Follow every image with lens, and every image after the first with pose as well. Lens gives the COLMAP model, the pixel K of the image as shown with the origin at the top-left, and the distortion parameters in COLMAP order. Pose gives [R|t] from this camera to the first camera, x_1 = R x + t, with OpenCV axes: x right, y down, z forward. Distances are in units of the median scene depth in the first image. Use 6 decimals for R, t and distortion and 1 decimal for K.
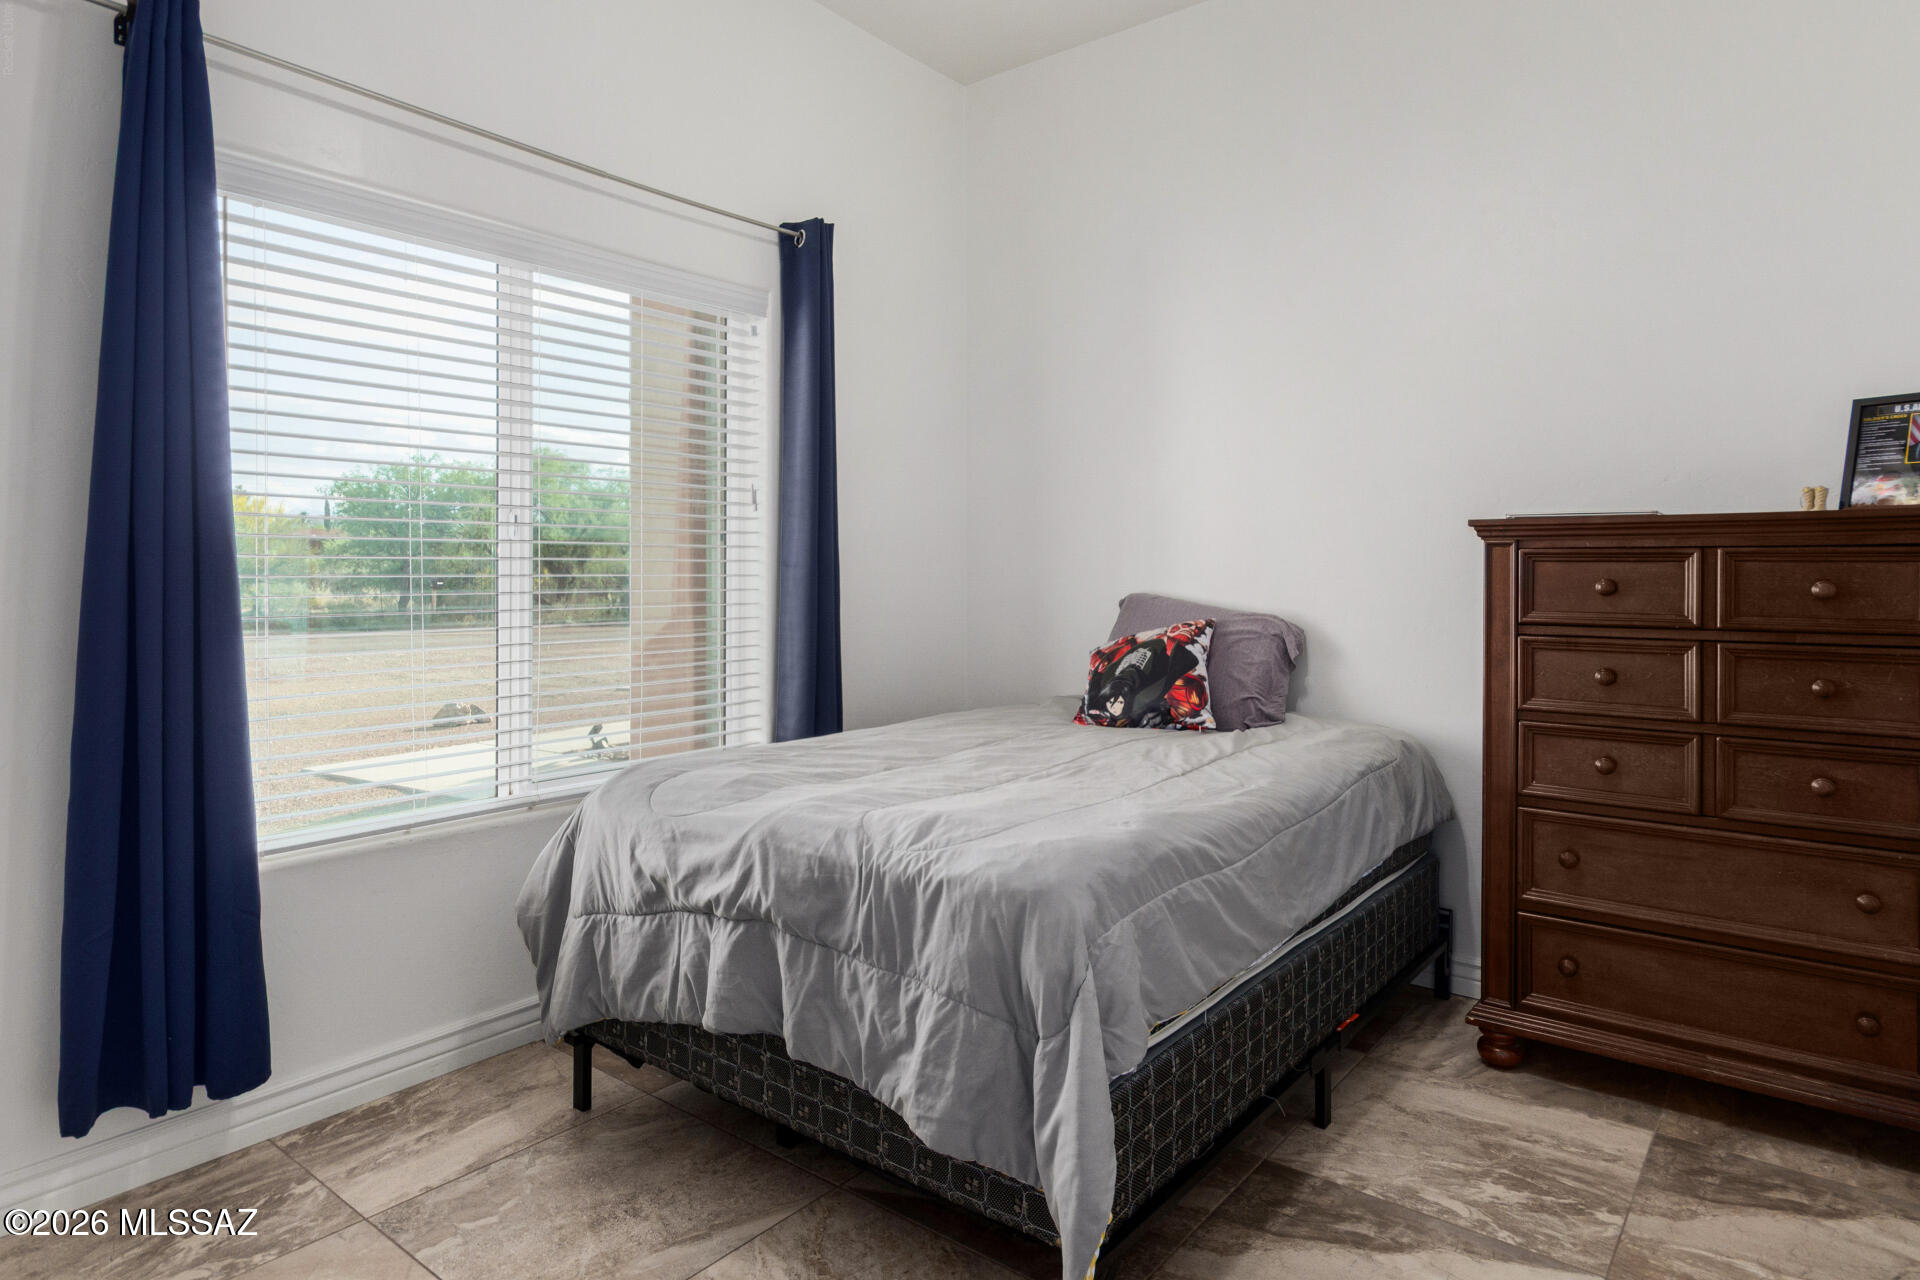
lens RADIAL K [[1117.8, 0, 995.6], [0, 1117.8, 572.9], [0, 0, 1]] dist [-0.003939, -0.002424]
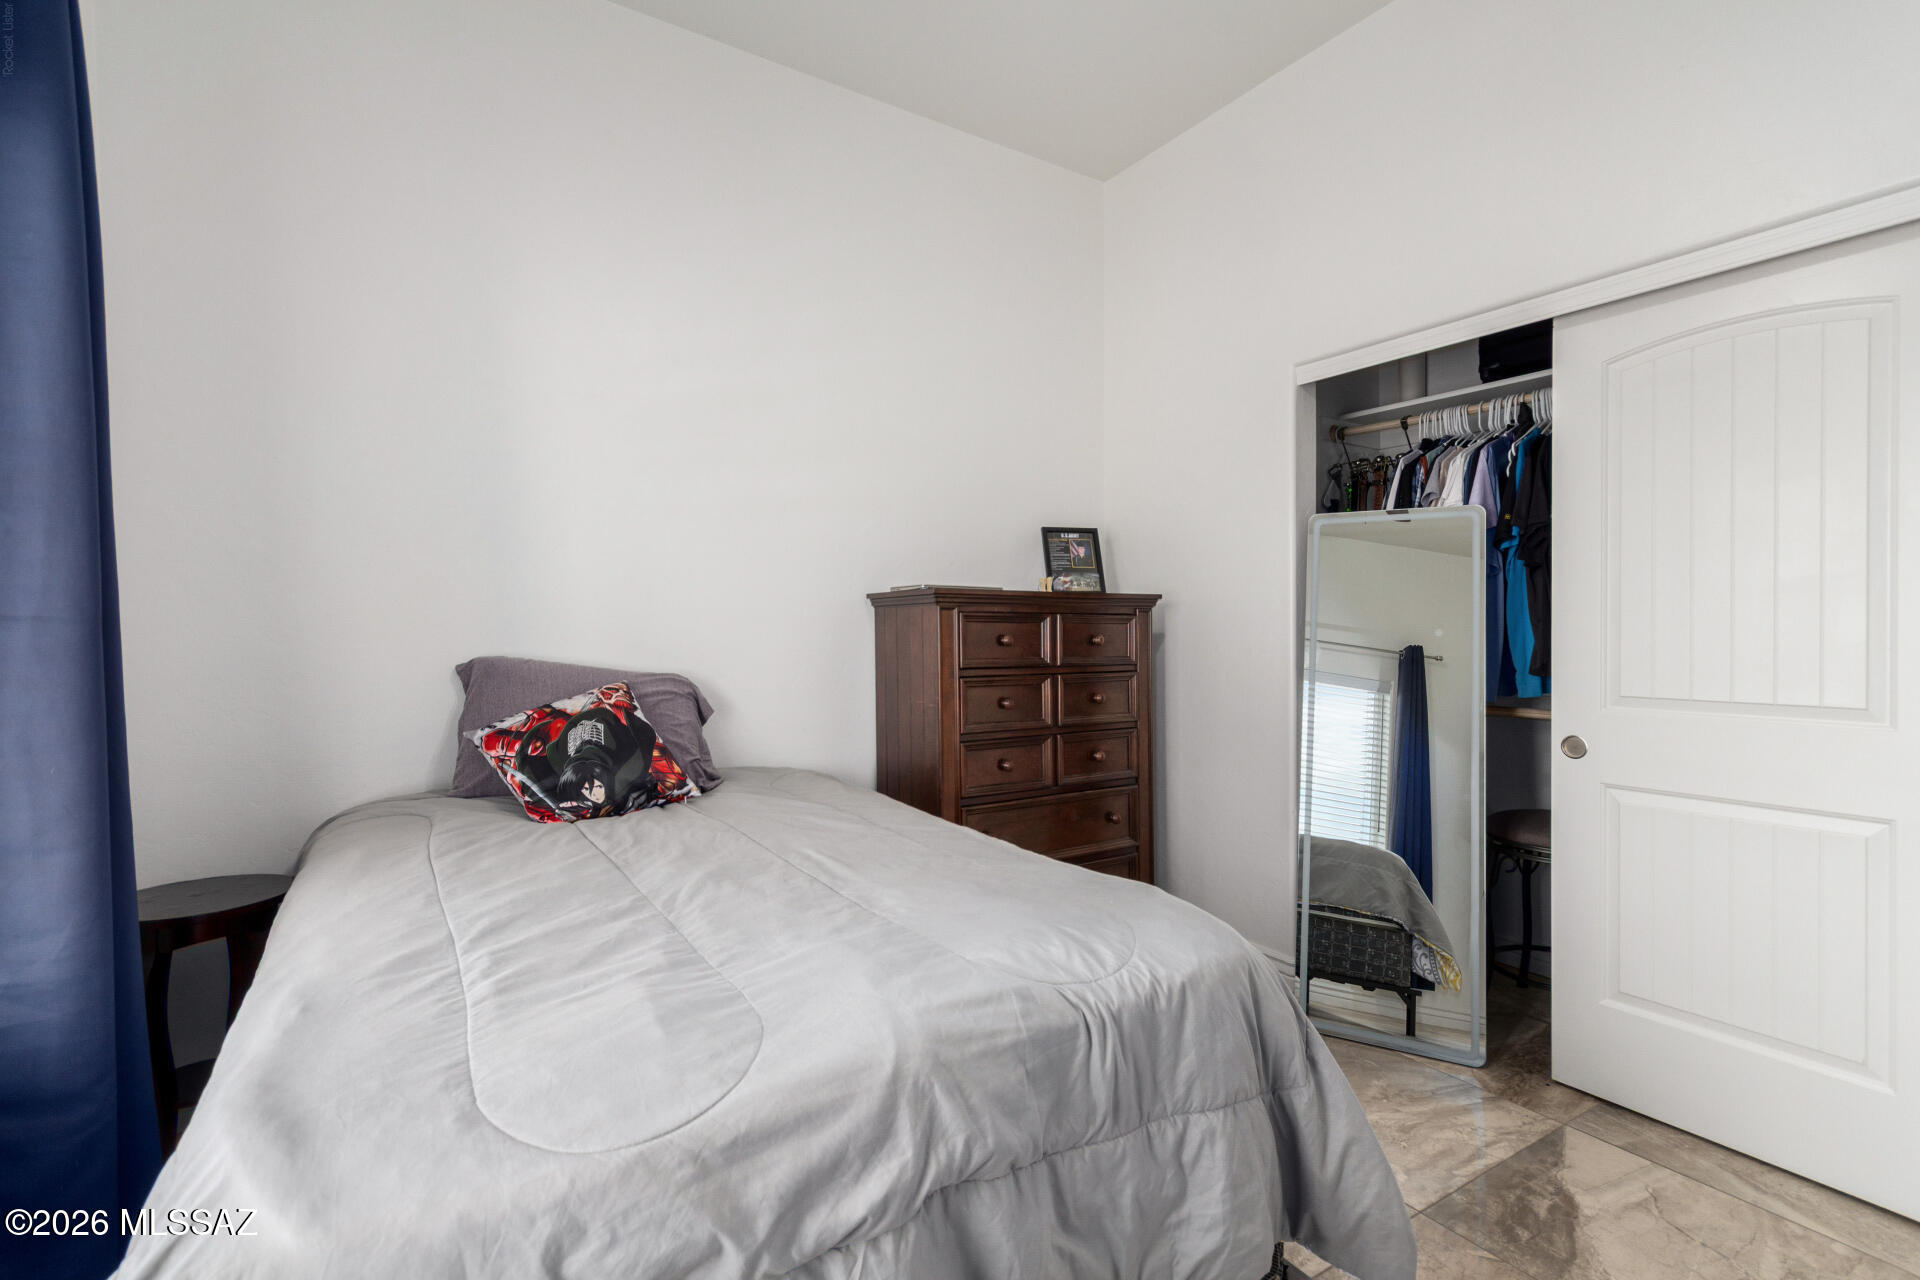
lens RADIAL K [[891.3, 0, 962.4], [0, 891.3, 635.9], [0, 0, 1]] dist [0.014821, -0.000771]
pose [[0.344139, -0.004439, 0.938908, -0.514769], [0.004474, 0.999985, 0.003088, 0.003633], [-0.938908, 0.003138, 0.344154, 0.635156]]
